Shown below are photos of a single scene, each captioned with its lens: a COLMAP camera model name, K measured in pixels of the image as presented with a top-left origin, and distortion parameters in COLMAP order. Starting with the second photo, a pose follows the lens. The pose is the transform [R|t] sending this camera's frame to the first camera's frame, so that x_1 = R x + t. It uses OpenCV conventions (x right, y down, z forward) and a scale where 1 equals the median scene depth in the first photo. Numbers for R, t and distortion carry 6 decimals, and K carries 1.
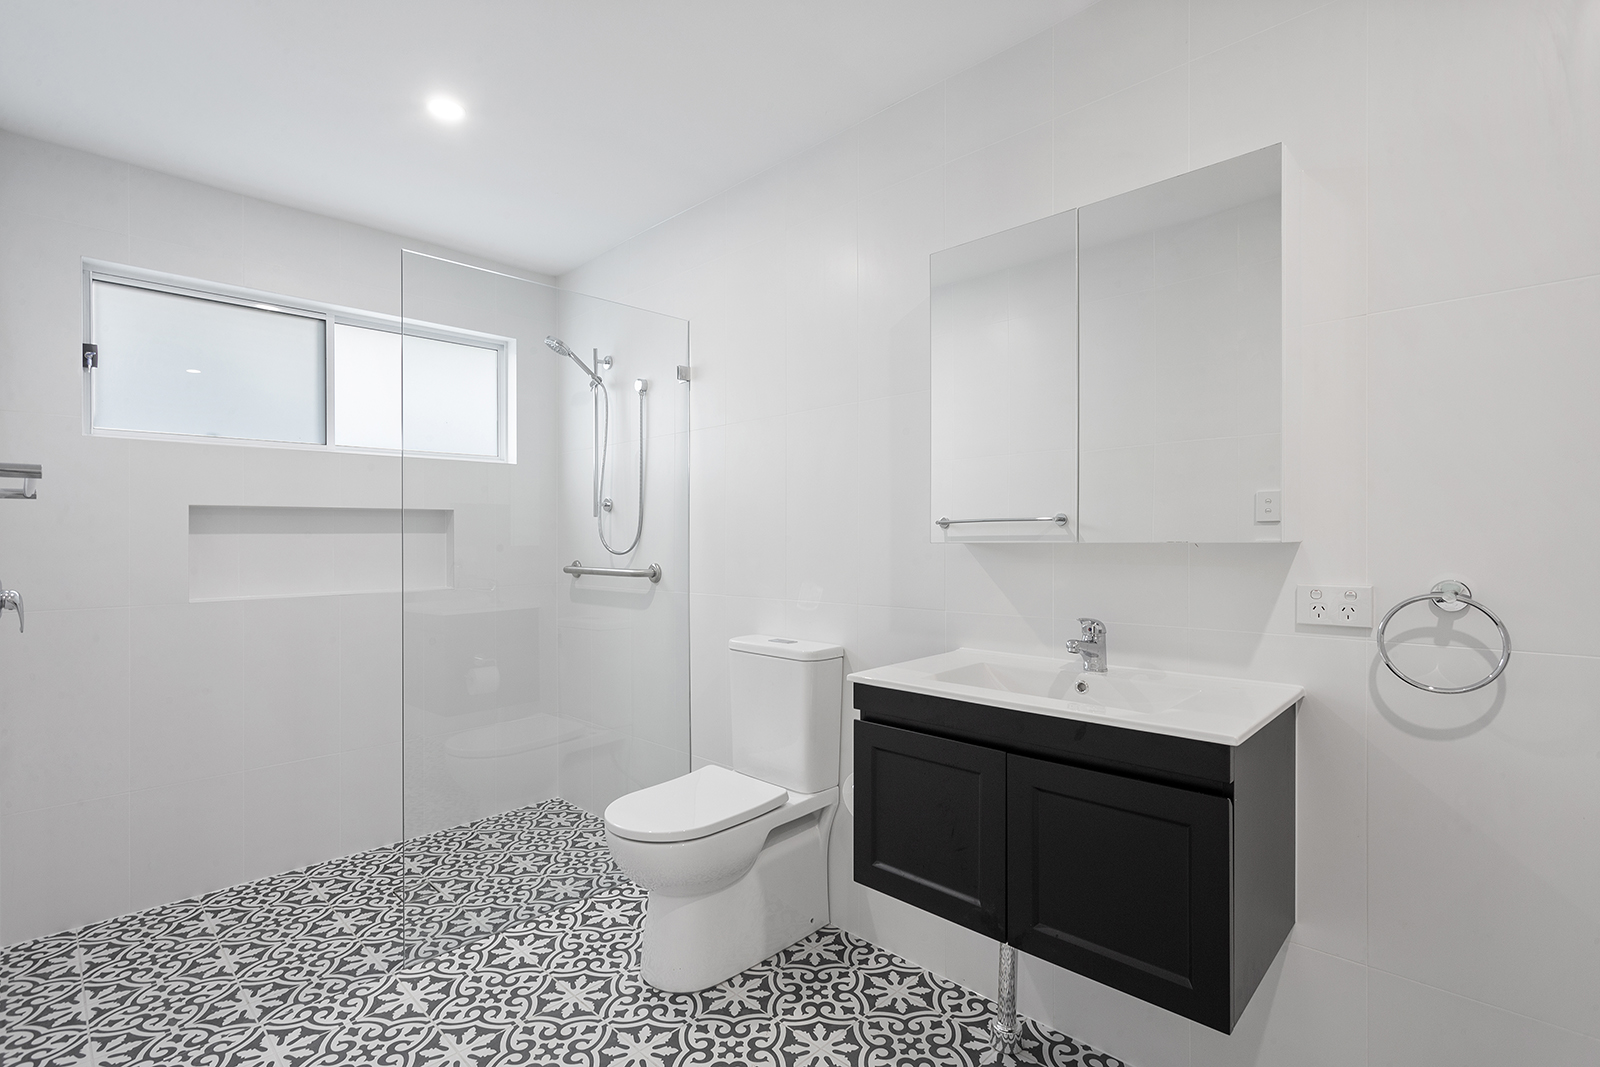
lens RADIAL K [[771.7, 0, 770.2], [0, 771.7, 539.4], [0, 0, 1]] dist [-0.003594, 0.002113]
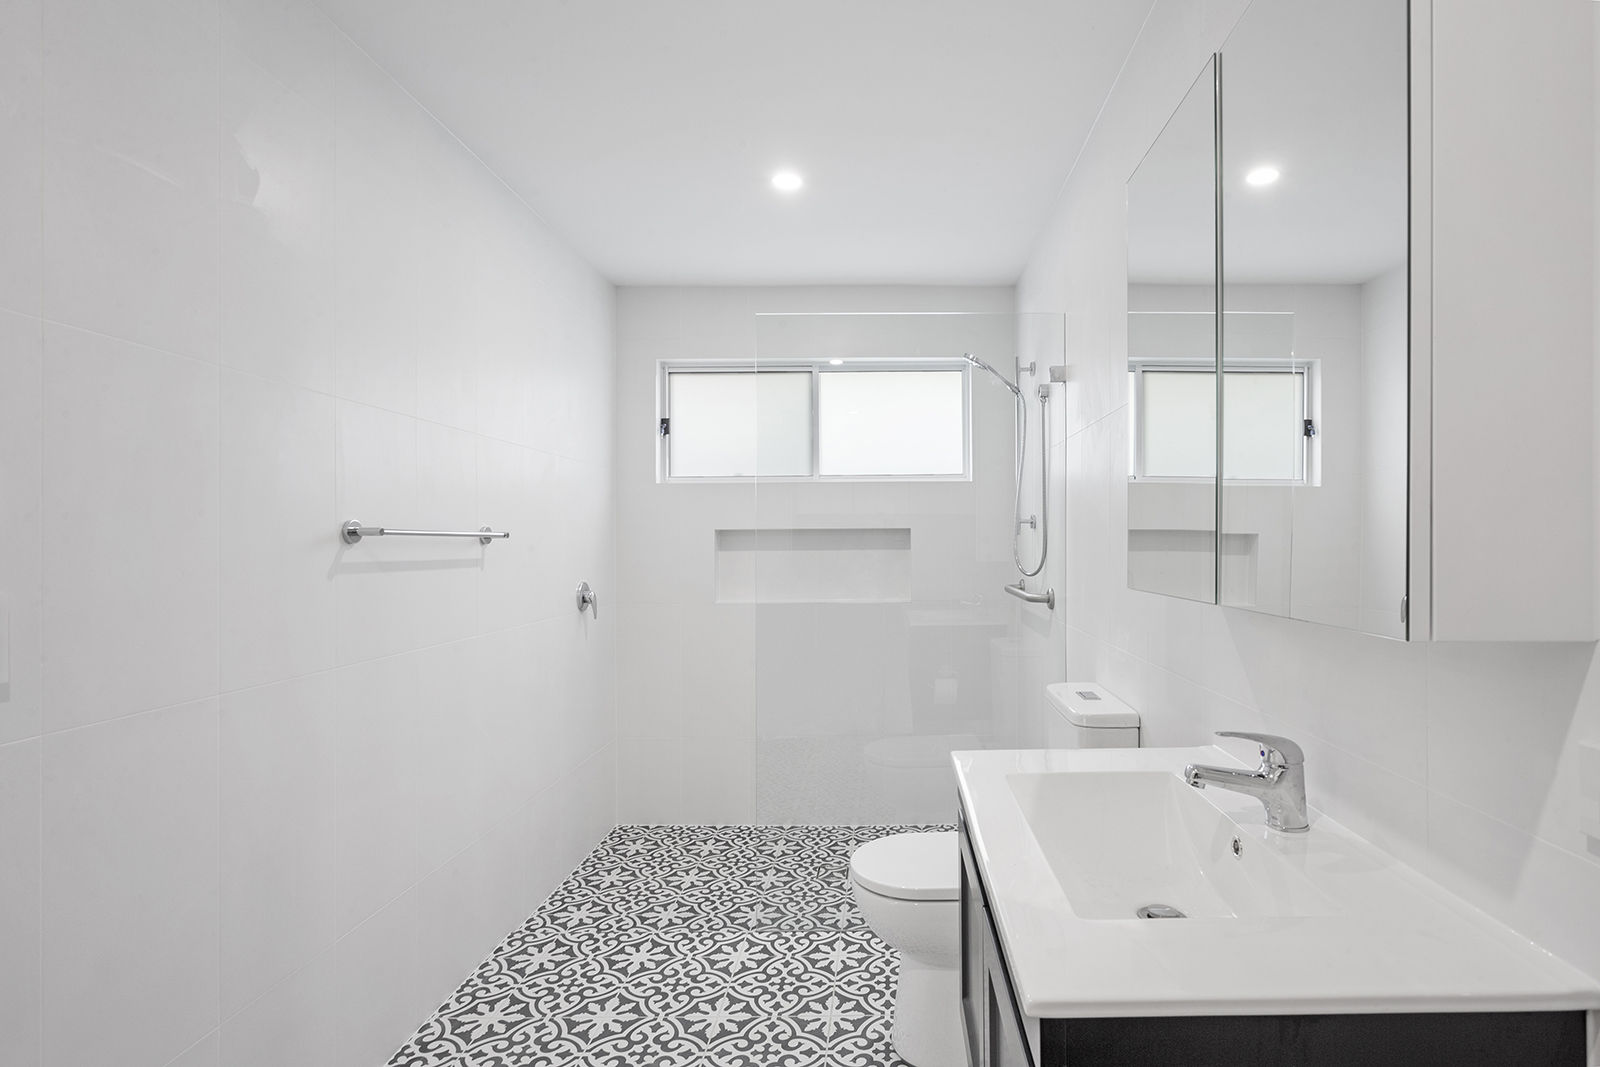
lens RADIAL K [[771.7, 0, 799.3], [0, 771.7, 536.2], [0, 0, 1]] dist [-0.003594, 0.002113]
pose [[0.698349, -0.005416, -0.715737, 0.297506], [-0.002074, 0.999952, -0.009590, -0.020113], [0.715754, 0.008182, 0.698304, 0.169503]]
